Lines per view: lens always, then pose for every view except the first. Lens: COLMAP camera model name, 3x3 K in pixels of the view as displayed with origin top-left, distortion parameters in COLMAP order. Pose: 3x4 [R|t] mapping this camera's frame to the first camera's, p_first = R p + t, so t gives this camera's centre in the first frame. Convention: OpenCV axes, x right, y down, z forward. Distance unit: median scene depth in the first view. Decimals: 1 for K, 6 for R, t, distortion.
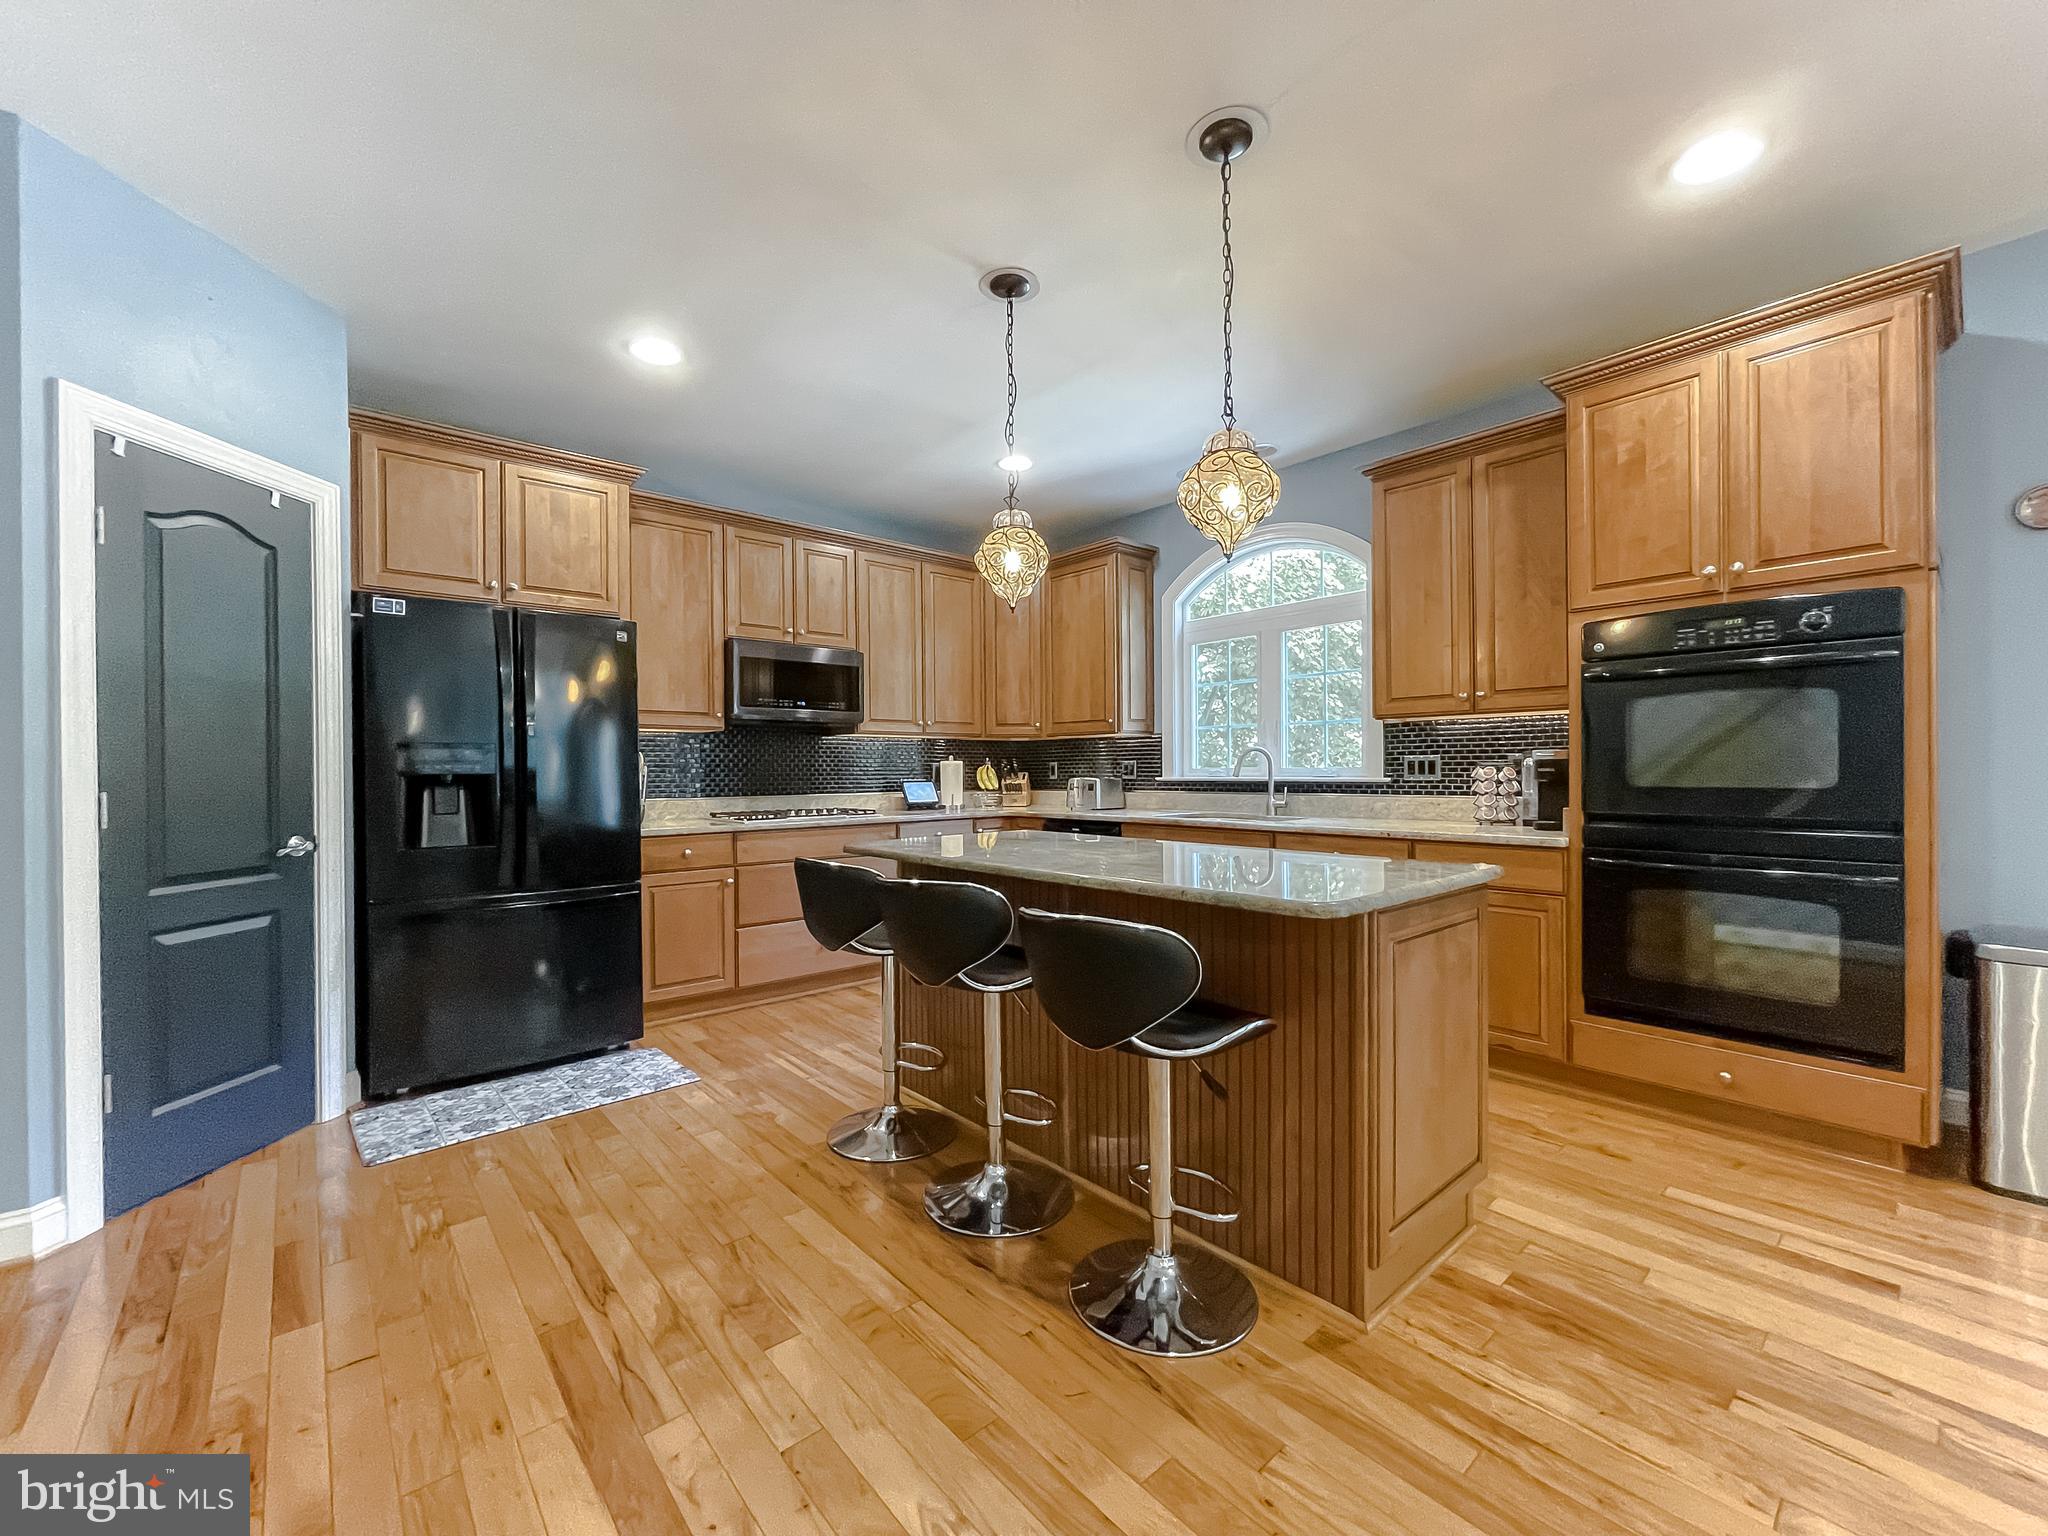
lens RADIAL K [[829.6, 0, 1027.3], [0, 829.6, 771.9], [0, 0, 1]] dist [-0.001140, -0.000117]
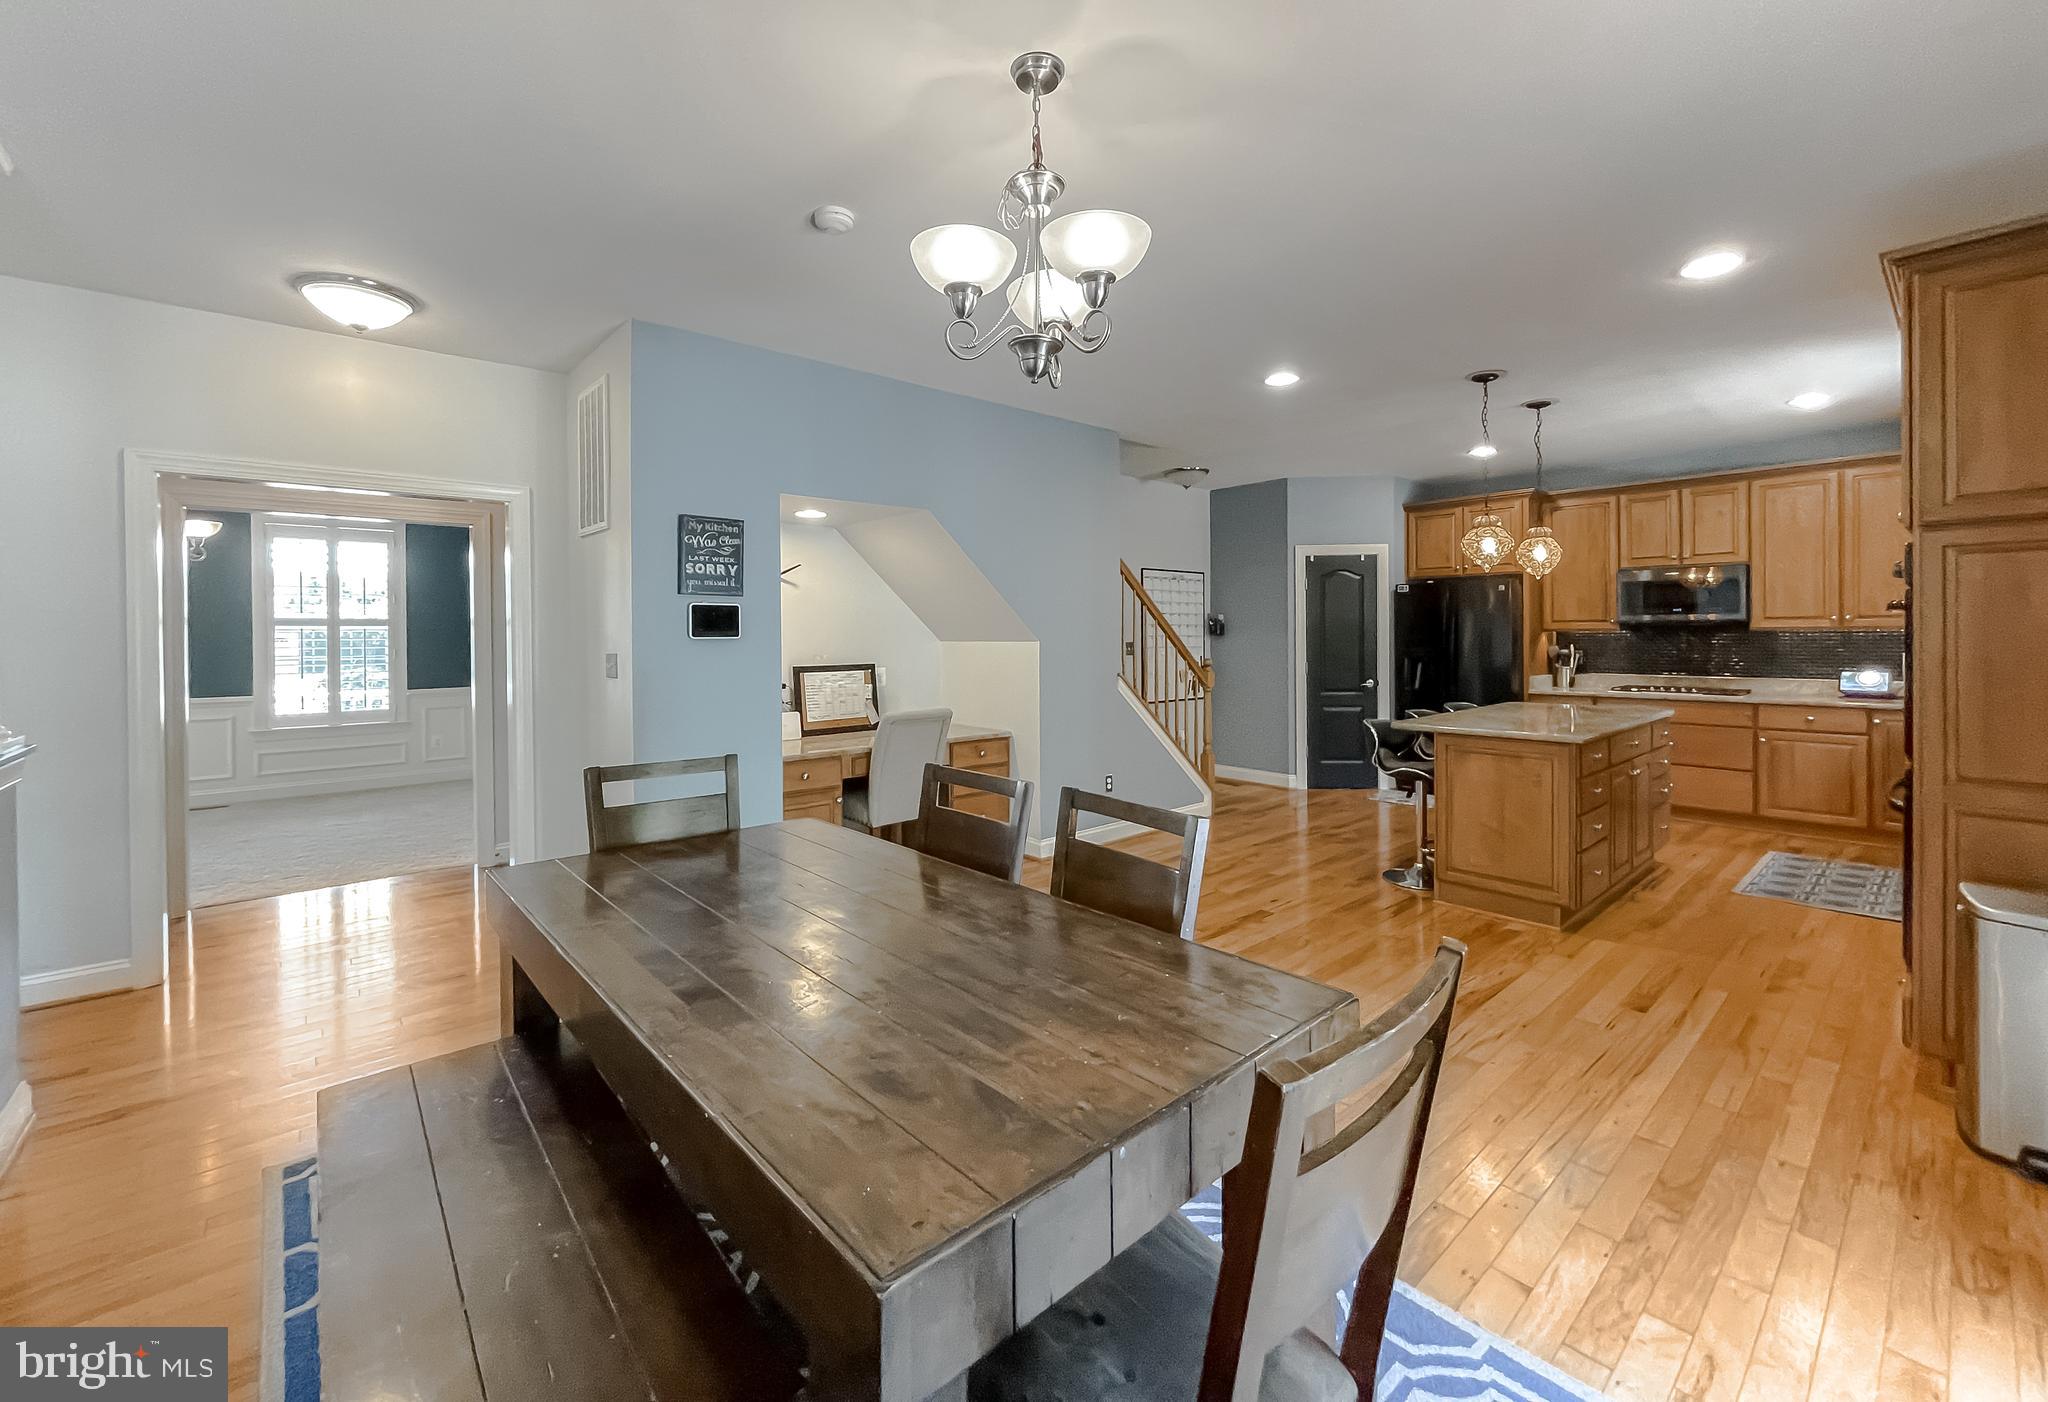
lens RADIAL K [[836.4, 0, 1014.7], [0, 836.4, 638.7], [0, 0, 1]] dist [0.008840, 0.000147]
pose [[-0.001304, 0.013344, -0.999910, 1.386512], [0.006688, 0.999889, 0.013335, -0.074920], [0.999977, -0.006670, -0.001393, -0.118174]]
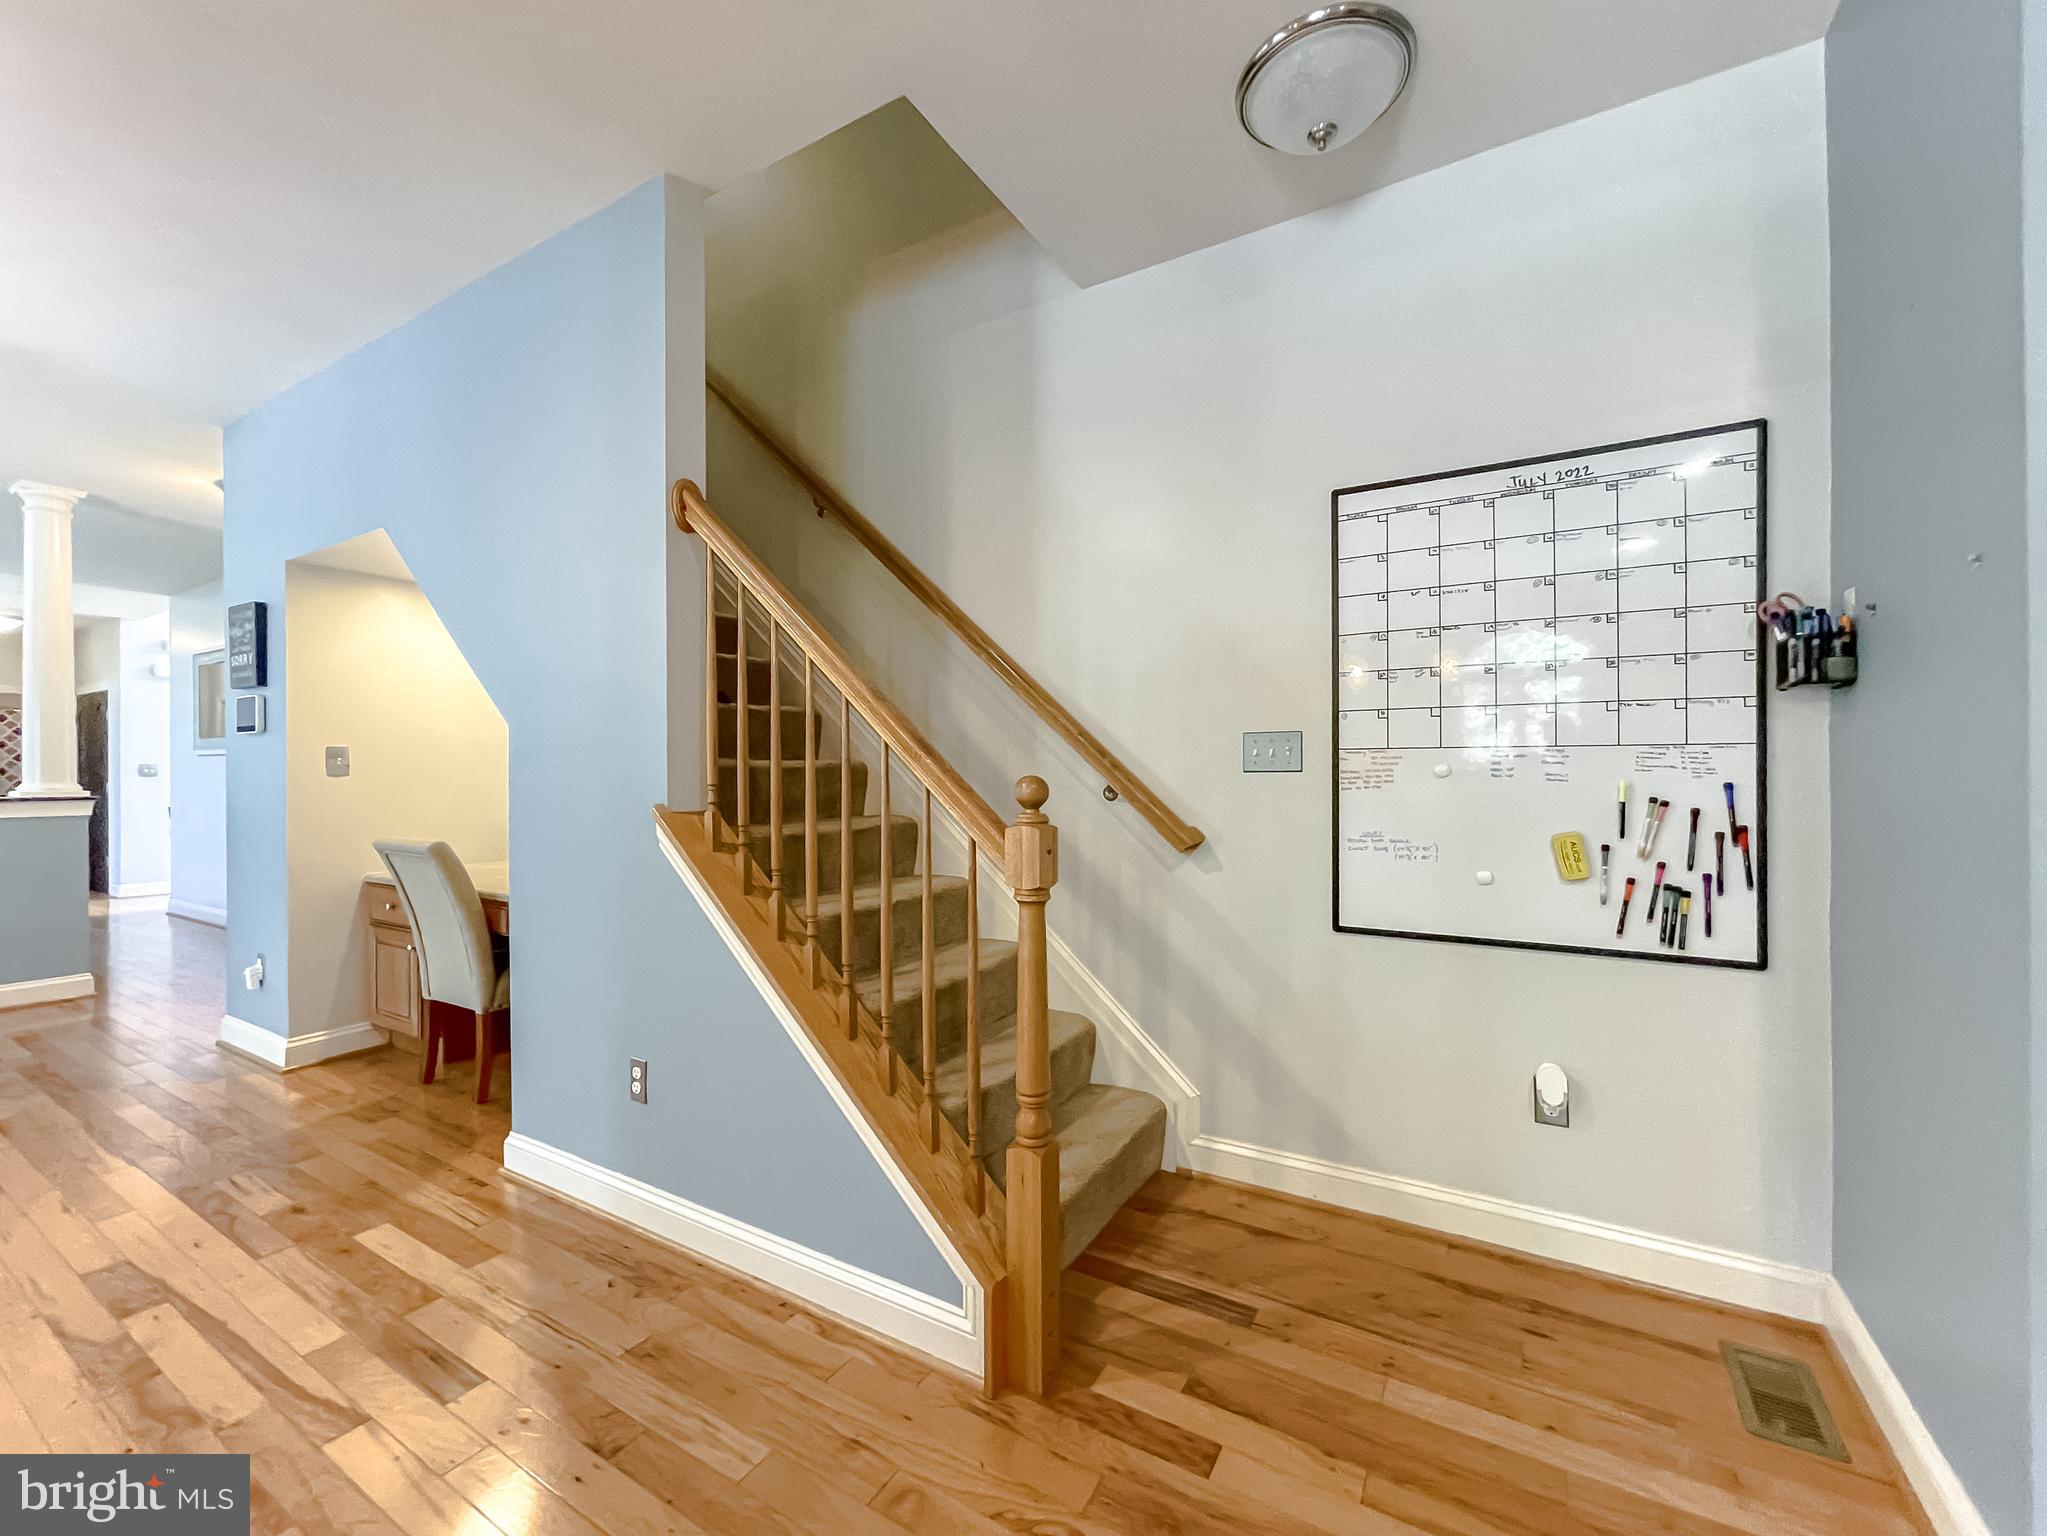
lens RADIAL K [[839.1, 0, 1021.4], [0, 839.1, 771.0], [0, 0, 1]] dist [-0.001800, 0.000159]
pose [[-0.952777, 0.010853, -0.303478, -0.239522], [0.010868, 0.999940, 0.001640, -0.010644], [0.303478, -0.001736, -0.952837, 0.723959]]
